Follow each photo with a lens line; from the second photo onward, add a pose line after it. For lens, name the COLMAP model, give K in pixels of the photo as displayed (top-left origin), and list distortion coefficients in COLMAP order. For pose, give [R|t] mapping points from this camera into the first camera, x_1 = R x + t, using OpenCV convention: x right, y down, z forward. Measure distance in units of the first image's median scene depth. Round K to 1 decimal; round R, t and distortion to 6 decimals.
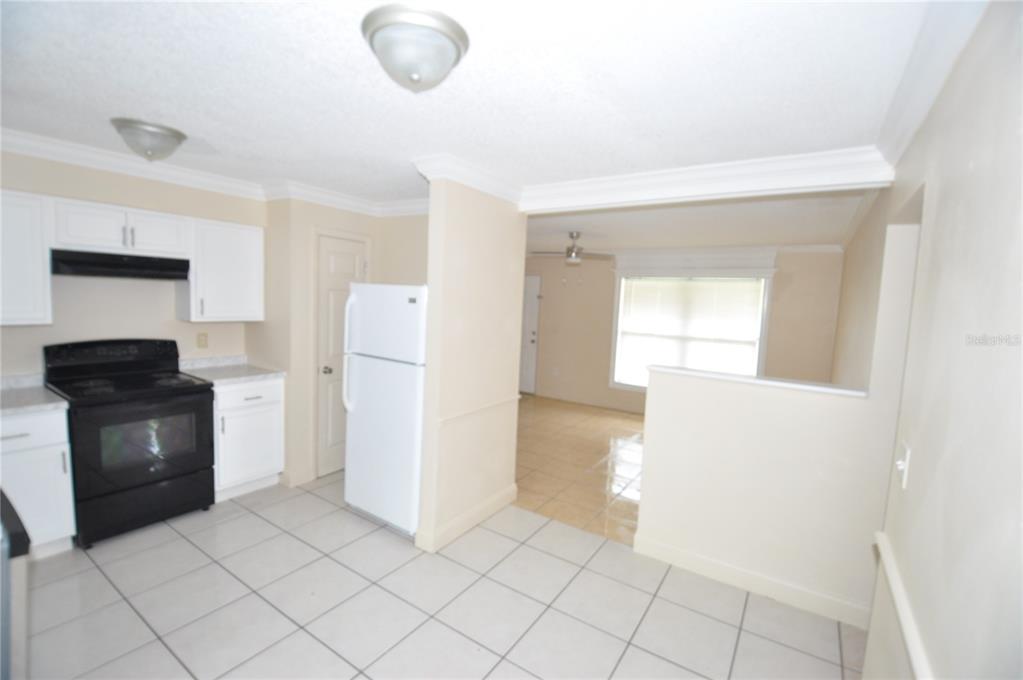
lens RADIAL K [[449.5, 0, 511.4], [0, 449.5, 337.3], [0, 0, 1]] dist [-0.034426, -0.005862]
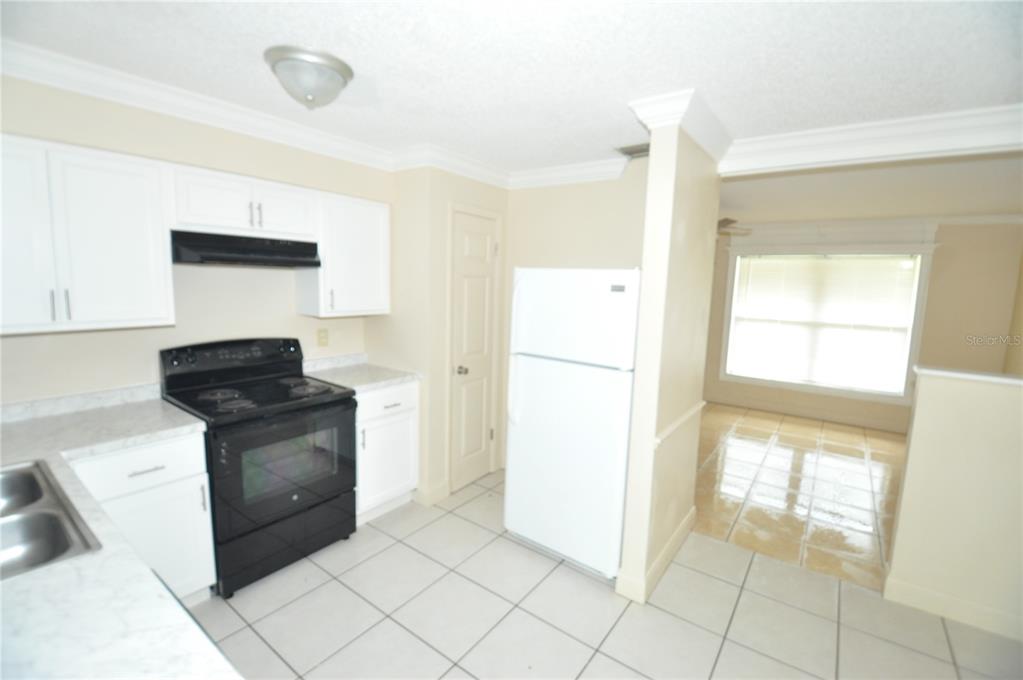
lens RADIAL K [[449.5, 0, 507.0], [0, 449.5, 339.3], [0, 0, 1]] dist [-0.034426, -0.005862]
pose [[0.997027, -0.008237, -0.076614, -0.327427], [0.011425, 0.999083, 0.041267, -0.025319], [0.076204, -0.042020, 0.996206, 0.187678]]
